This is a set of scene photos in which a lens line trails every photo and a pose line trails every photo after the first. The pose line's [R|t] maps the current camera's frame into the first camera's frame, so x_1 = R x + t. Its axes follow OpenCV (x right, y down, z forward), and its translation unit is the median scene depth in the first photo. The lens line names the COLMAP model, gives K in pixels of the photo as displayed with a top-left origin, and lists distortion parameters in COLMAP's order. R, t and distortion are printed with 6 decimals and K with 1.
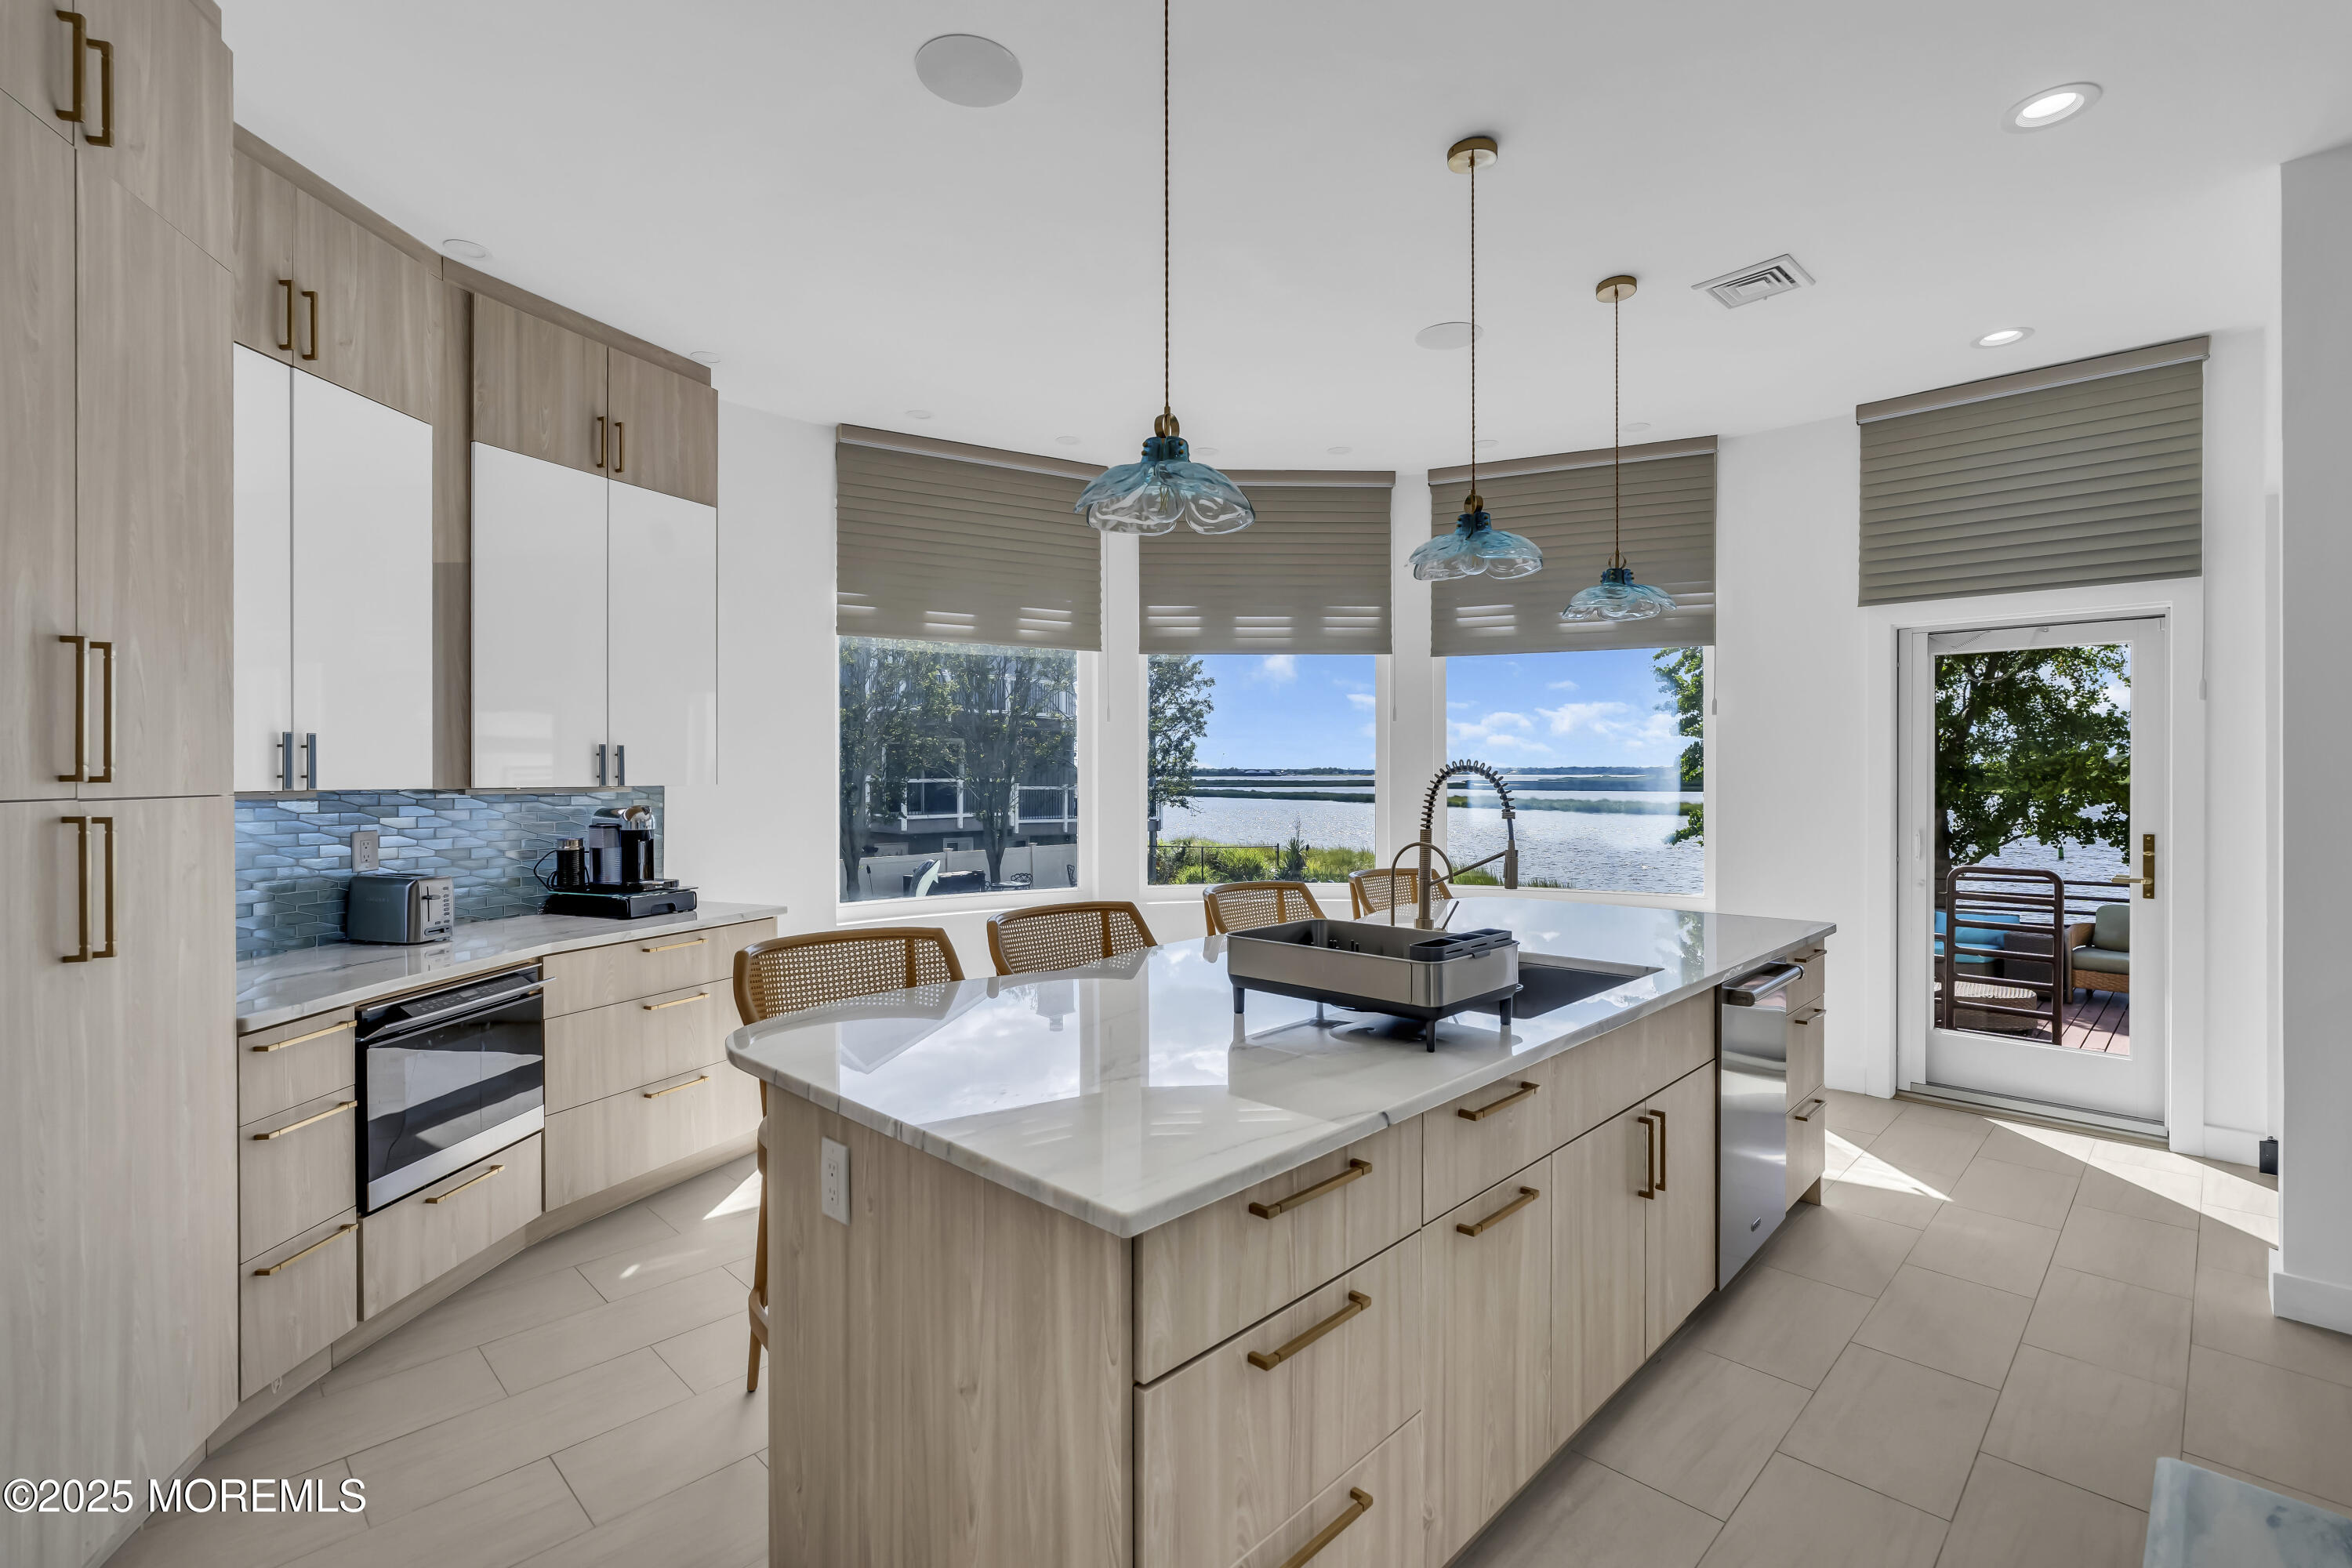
lens RADIAL K [[1082.3, 0, 1165.6], [0, 1082.3, 768.0], [0, 0, 1]] dist [-0.002683, -0.000198]
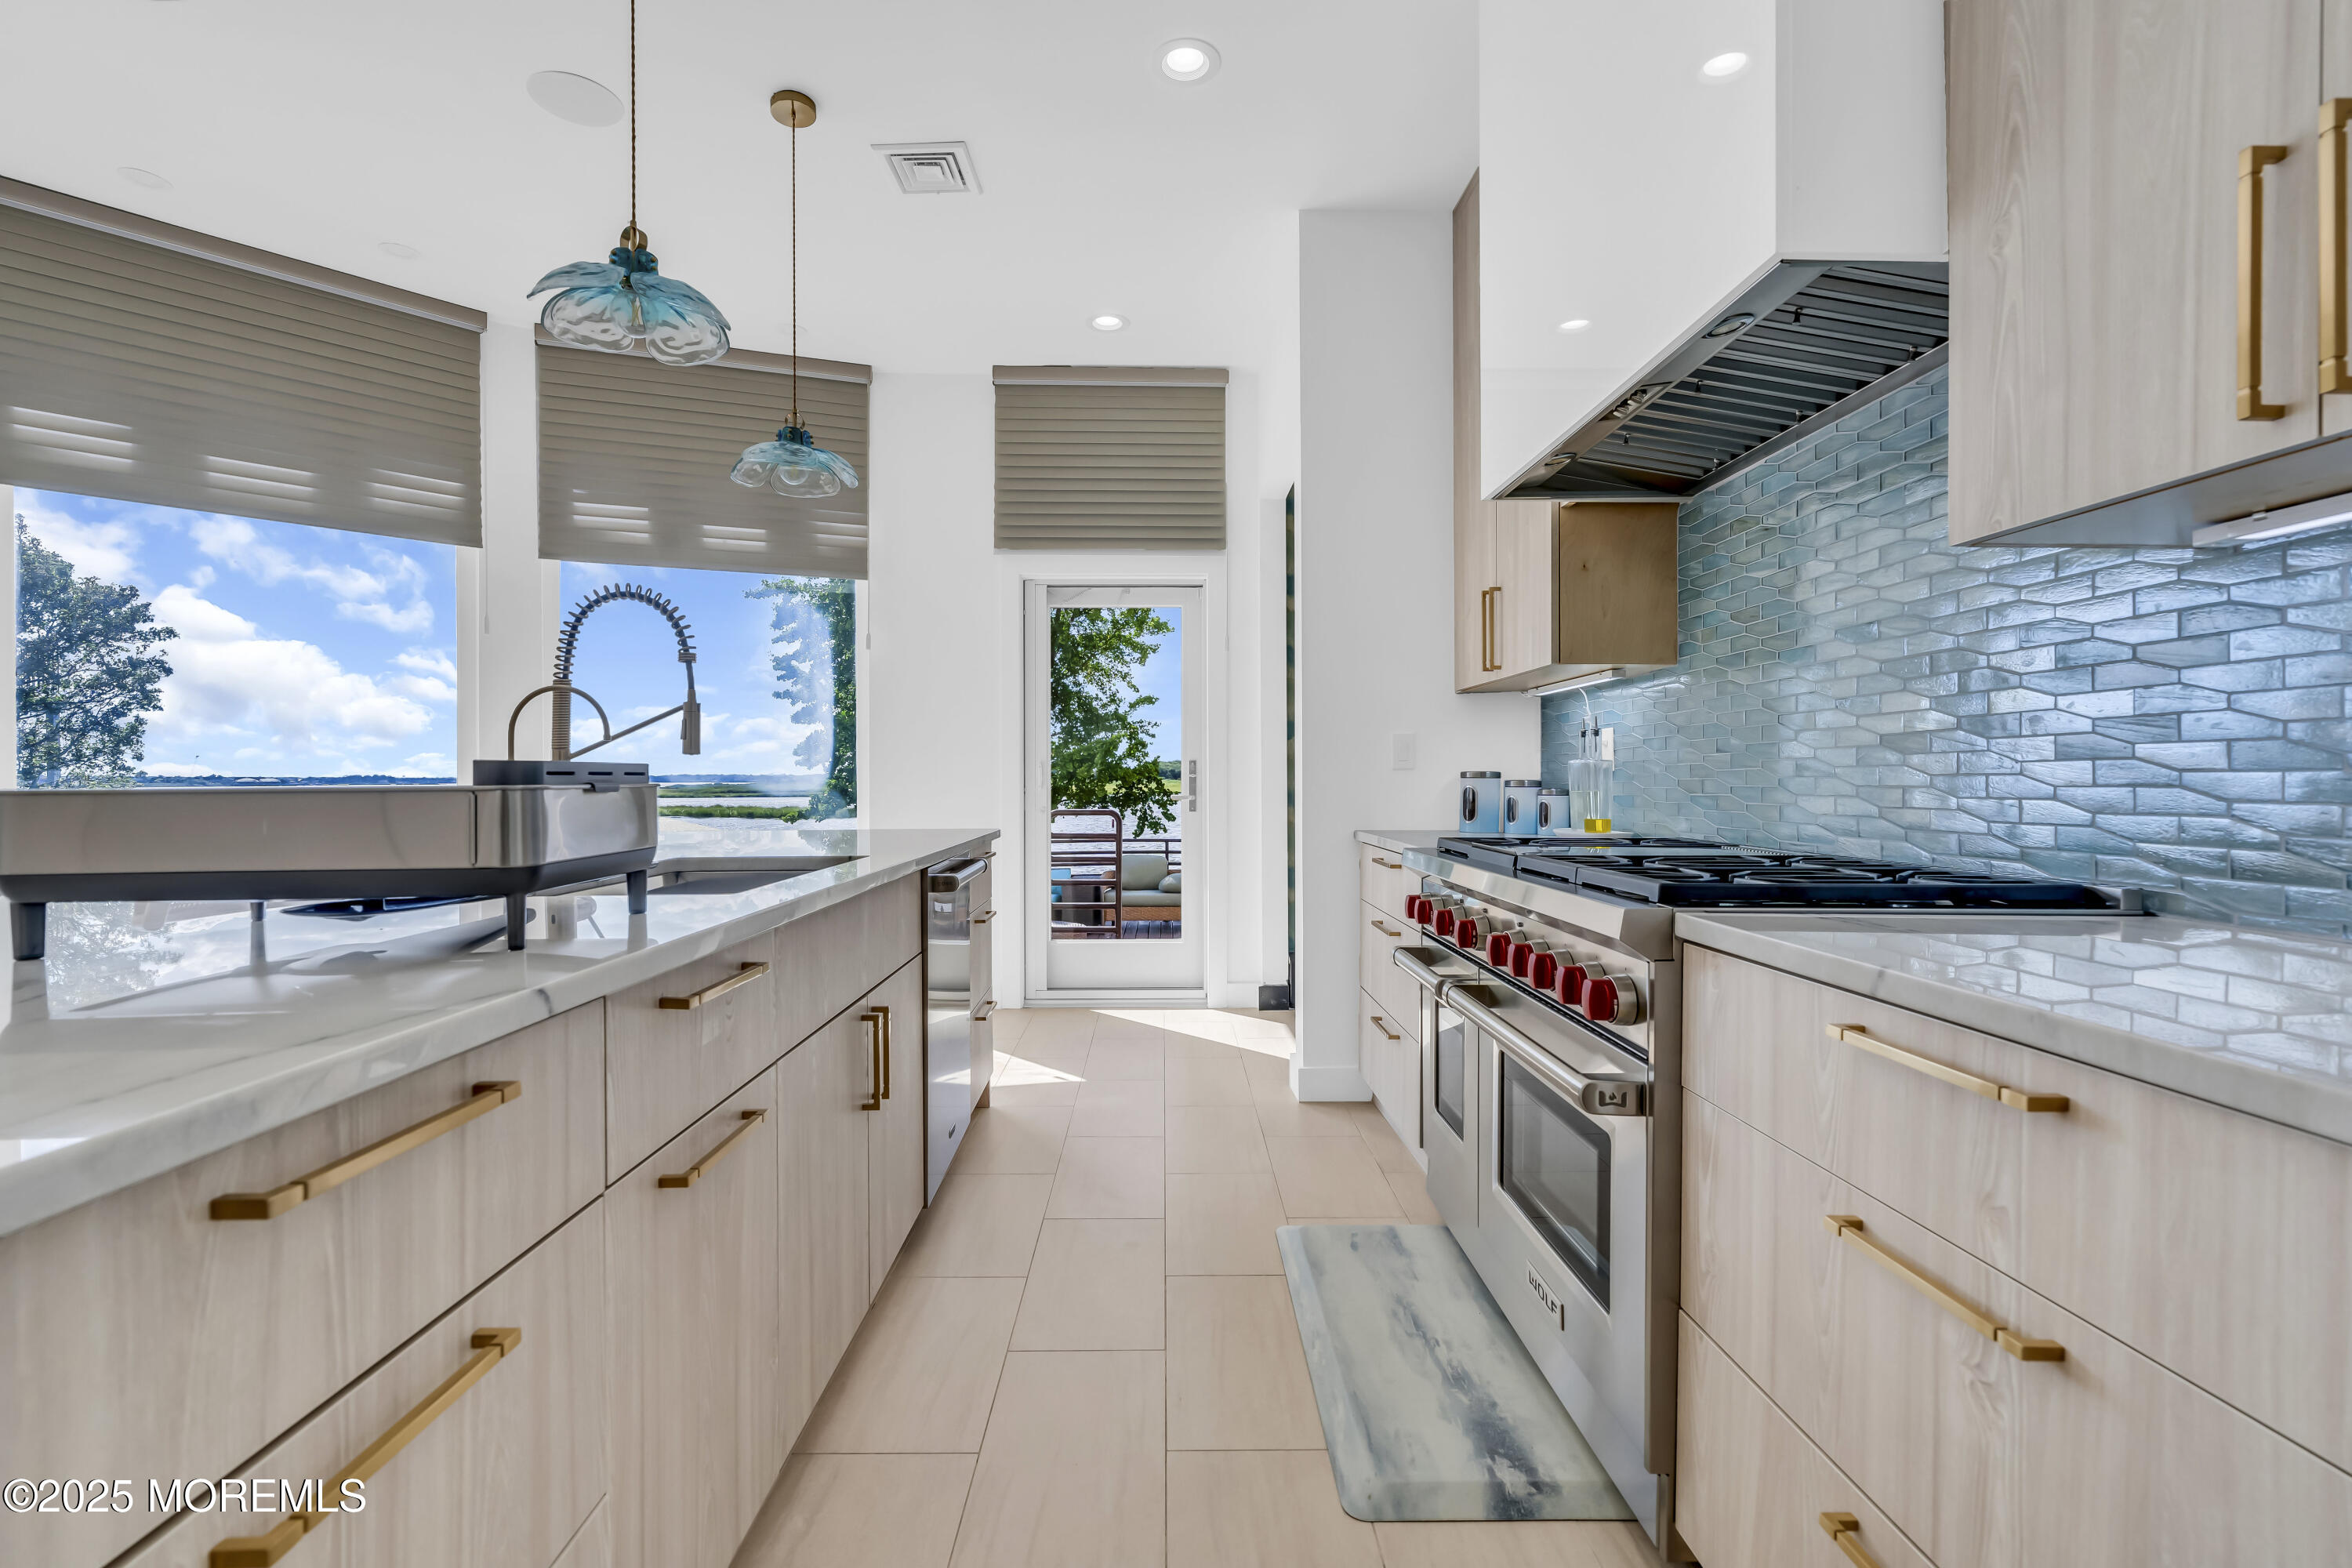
lens RADIAL K [[1060.3, 0, 1188.0], [0, 1060.3, 782.6], [0, 0, 1]] dist [-0.002690, 0.001320]
pose [[0.691864, -0.005400, 0.722007, 0.015573], [0.003395, 0.999985, 0.004226, 0.084592], [-0.722020, -0.000473, 0.691872, 0.153939]]
